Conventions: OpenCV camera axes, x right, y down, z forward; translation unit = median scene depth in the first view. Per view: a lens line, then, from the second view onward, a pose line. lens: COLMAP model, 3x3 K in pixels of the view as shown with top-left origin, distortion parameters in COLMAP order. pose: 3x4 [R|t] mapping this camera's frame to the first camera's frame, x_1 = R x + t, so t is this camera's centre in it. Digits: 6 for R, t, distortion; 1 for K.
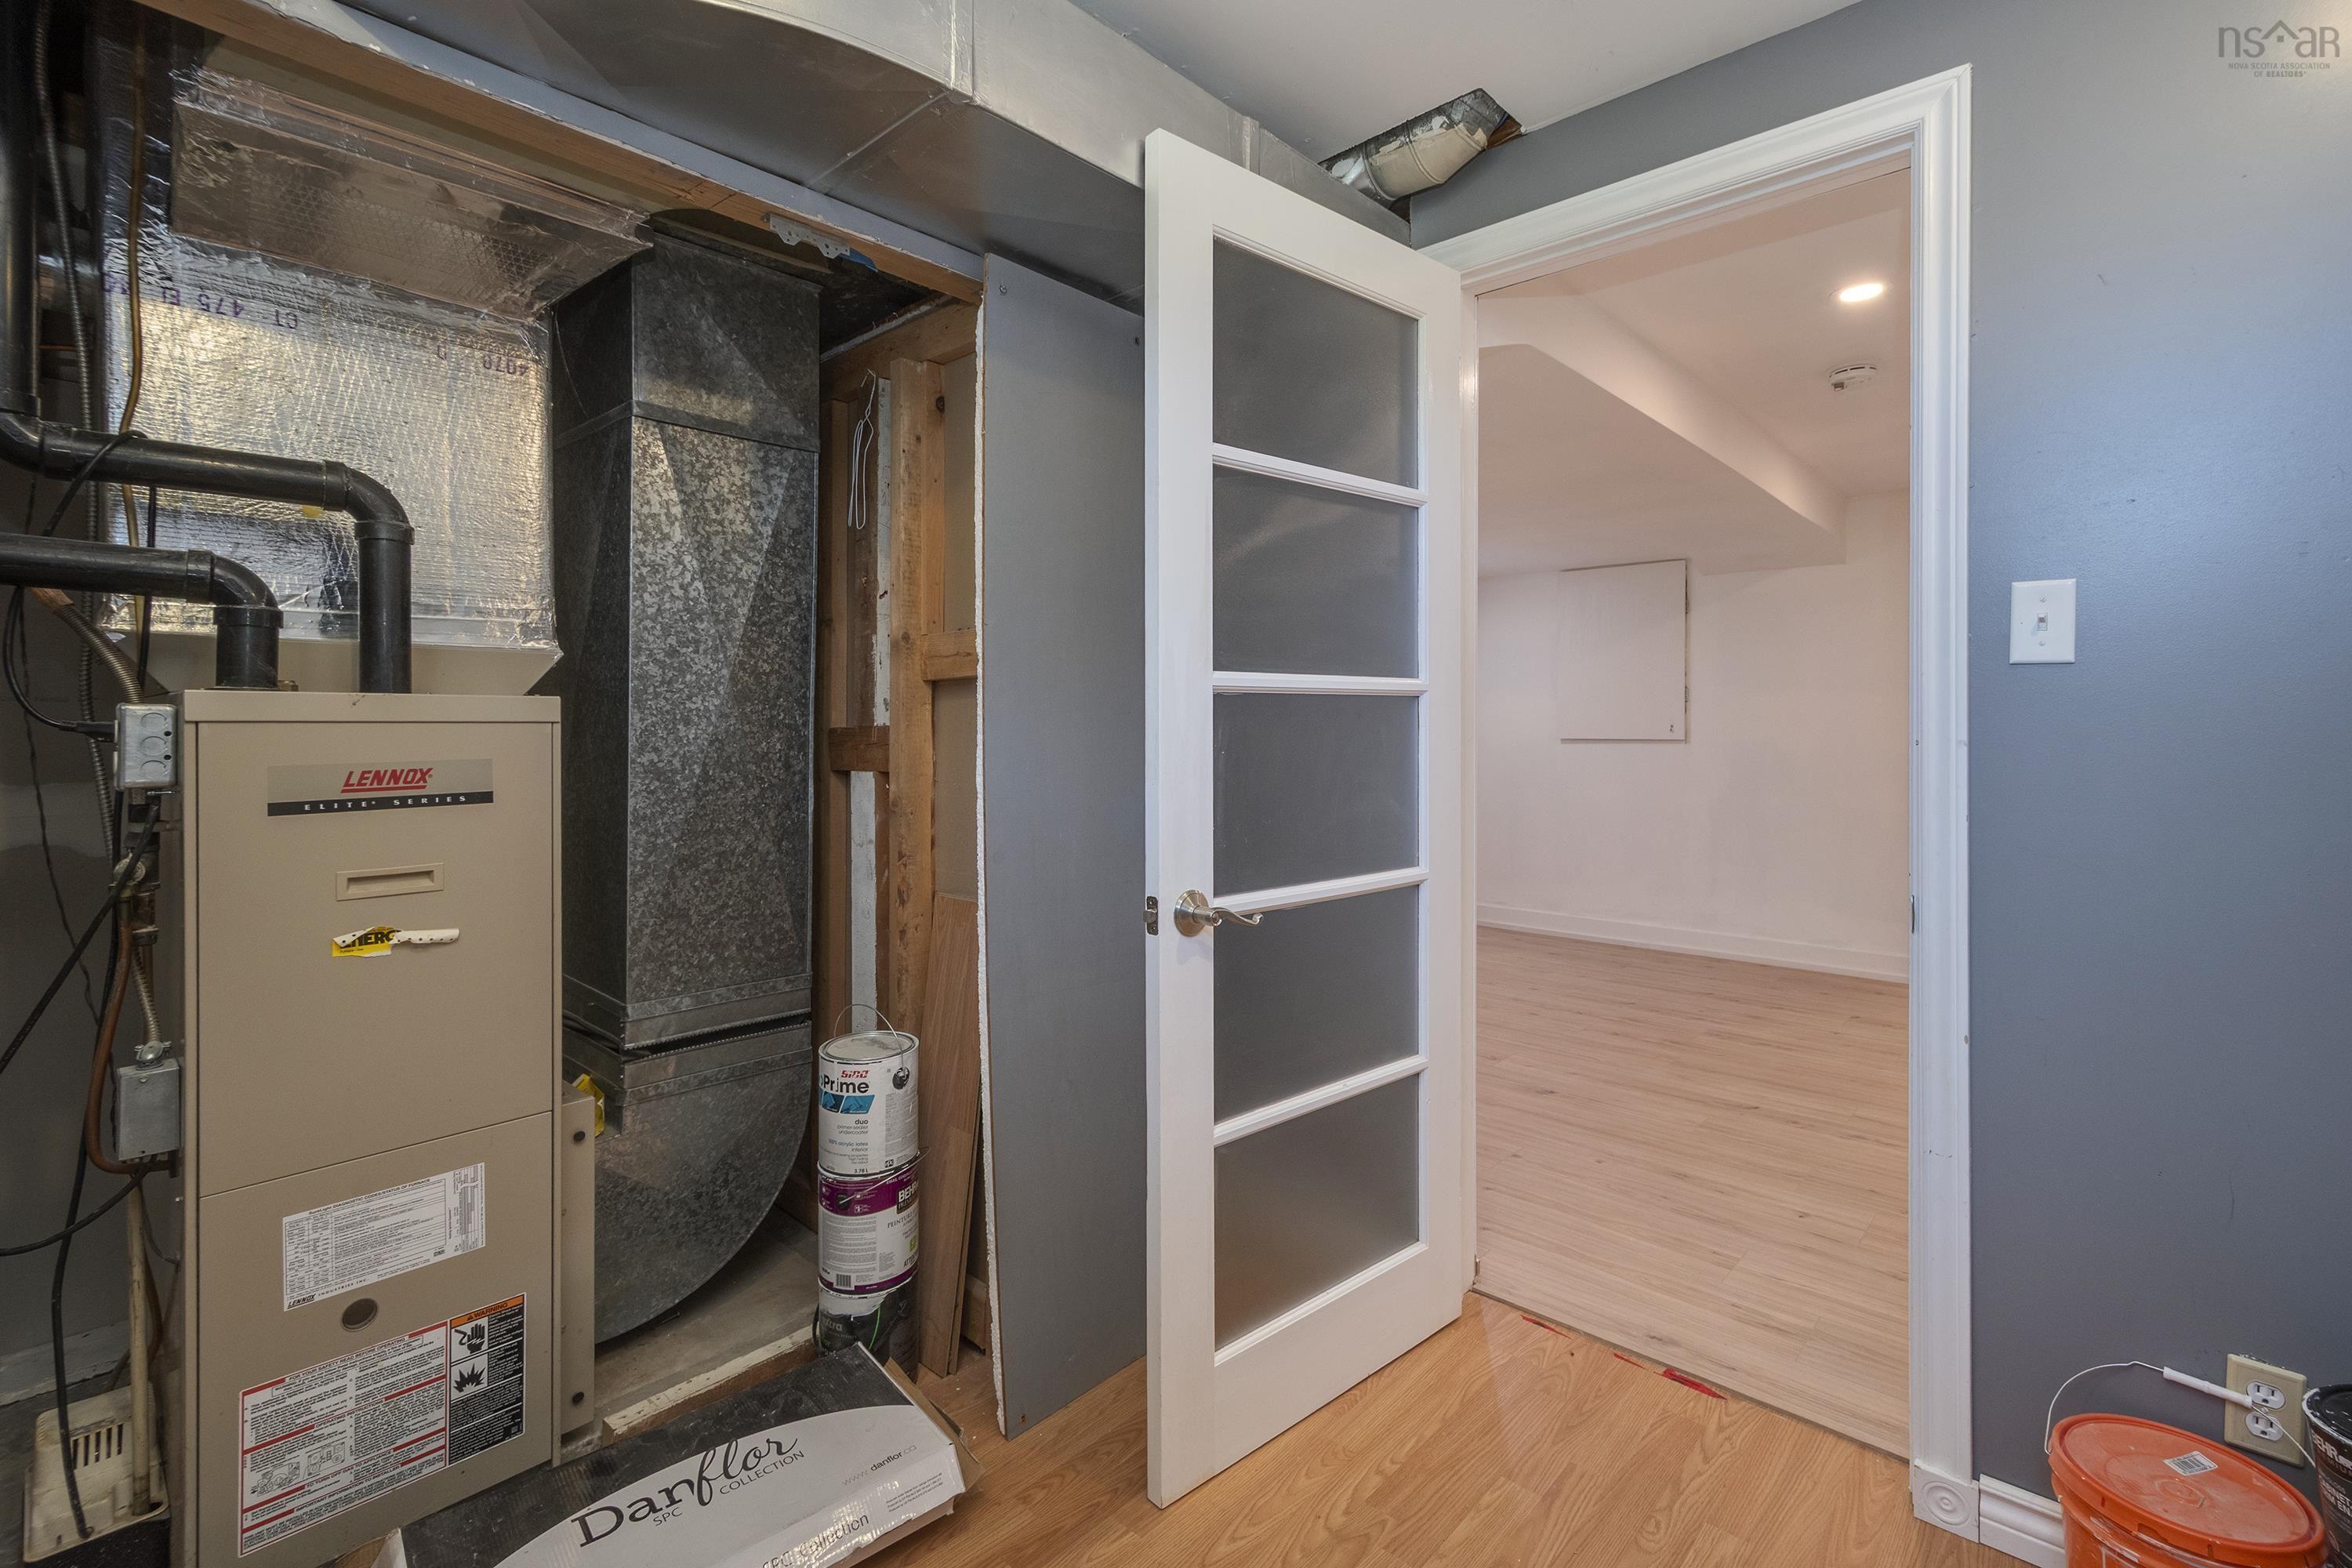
lens RADIAL K [[1054.6, 0, 1192.8], [0, 1054.6, 729.5], [0, 0, 1]] dist [0.008928, -0.005365]
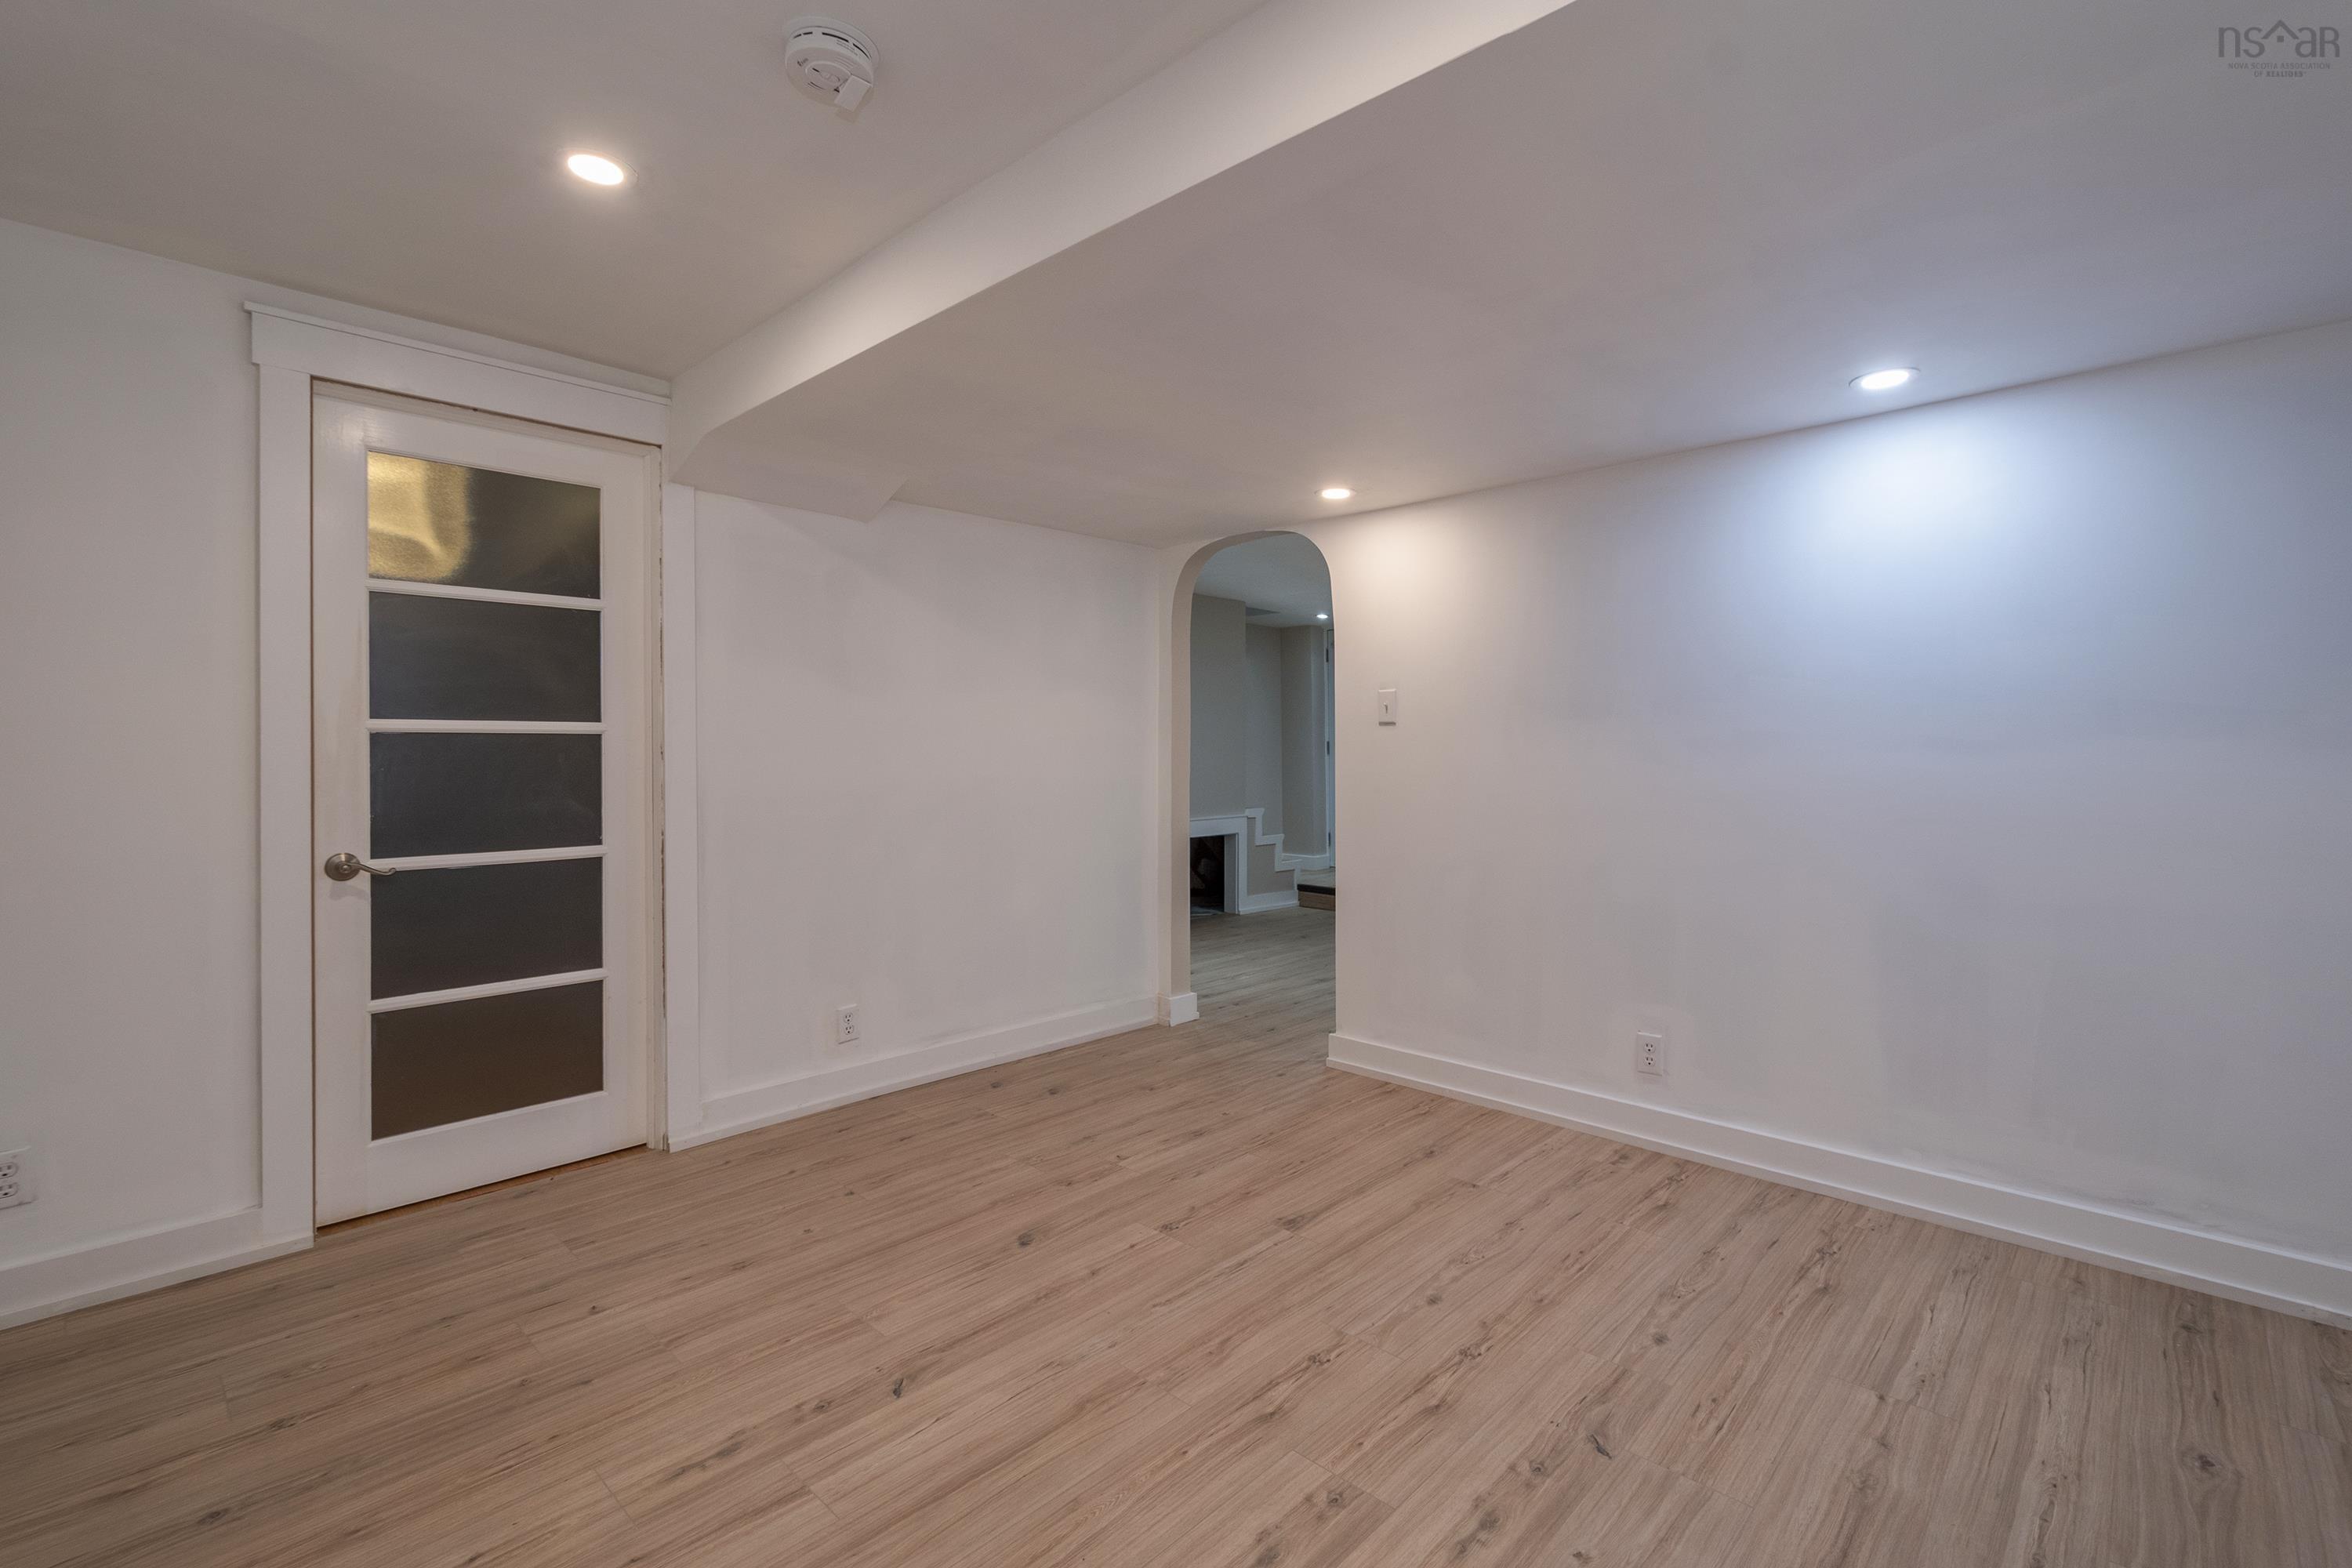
lens RADIAL K [[1054.6, 0, 1192.8], [0, 1054.6, 729.5], [0, 0, 1]] dist [0.008928, -0.005365]
pose [[-0.013408, -0.011639, -0.999842, 1.170163], [0.009139, 0.999889, -0.011762, -0.013499], [0.999868, -0.009295, -0.013300, 1.210625]]
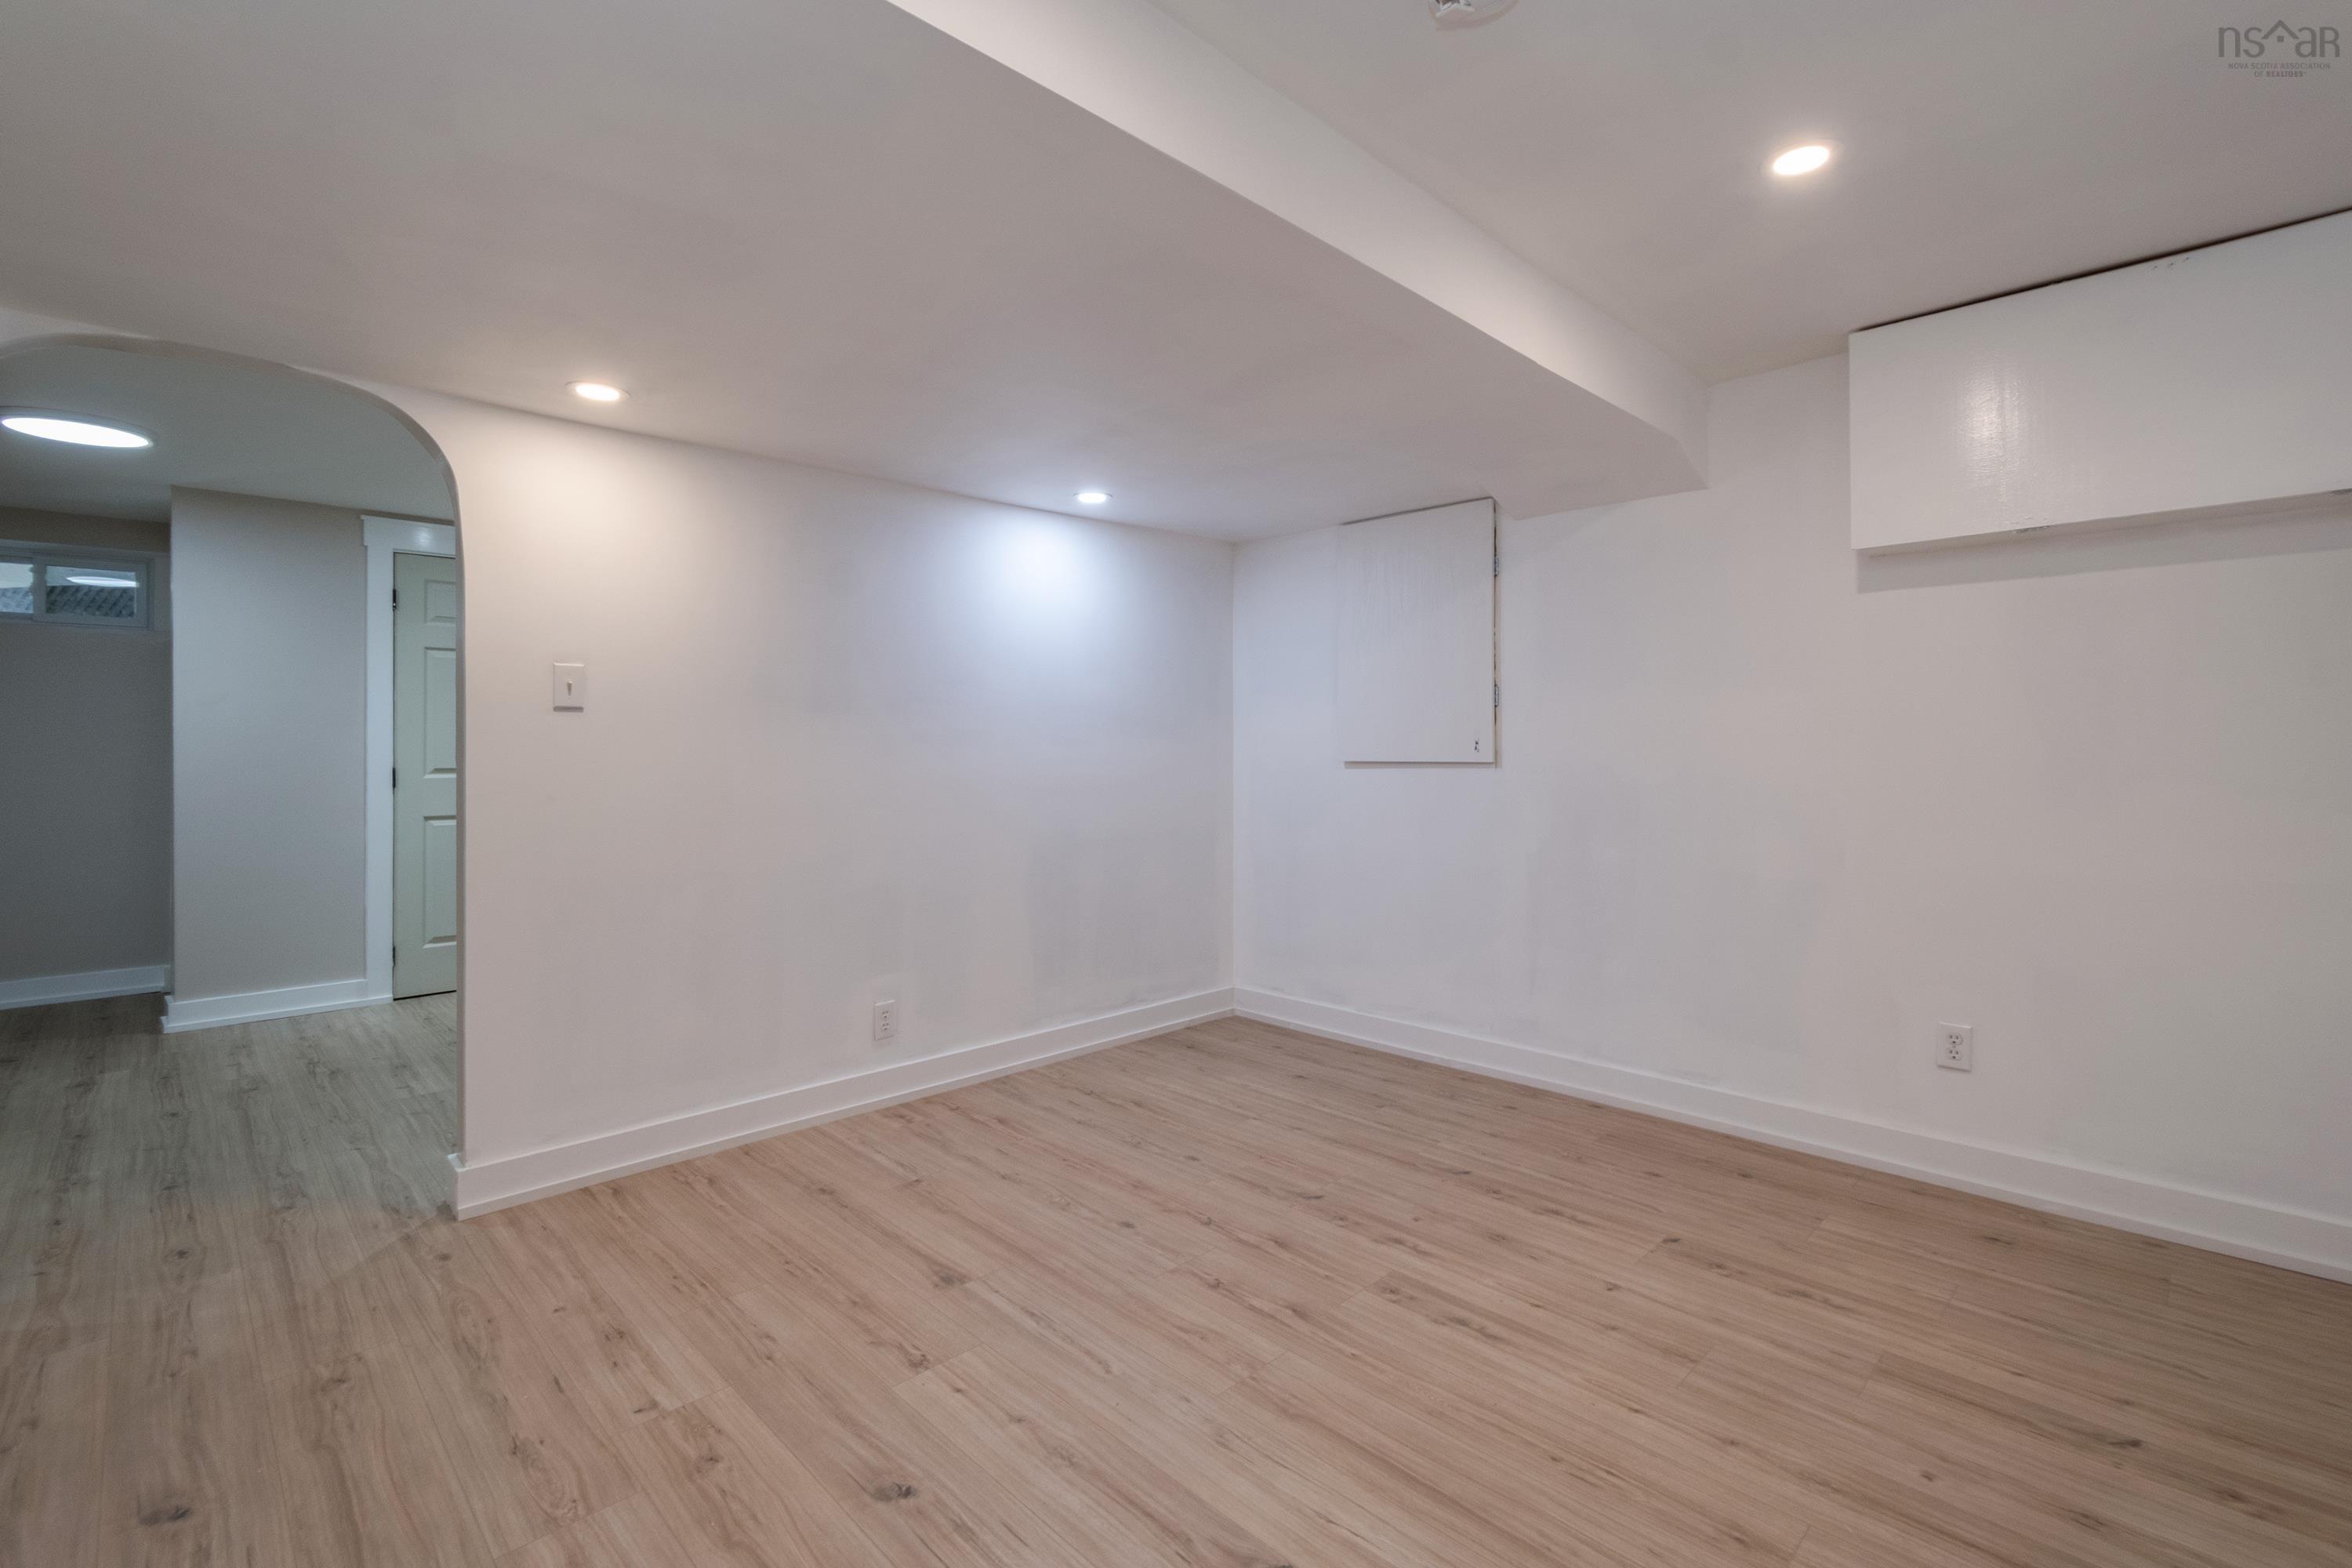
lens RADIAL K [[1054.6, 0, 1192.8], [0, 1054.6, 729.5], [0, 0, 1]] dist [0.008928, -0.005365]
pose [[0.999286, 0.003816, -0.037589, 0.523937], [-0.004093, 0.999965, -0.007288, -0.010233], [0.037560, 0.007437, 0.999267, 0.542405]]
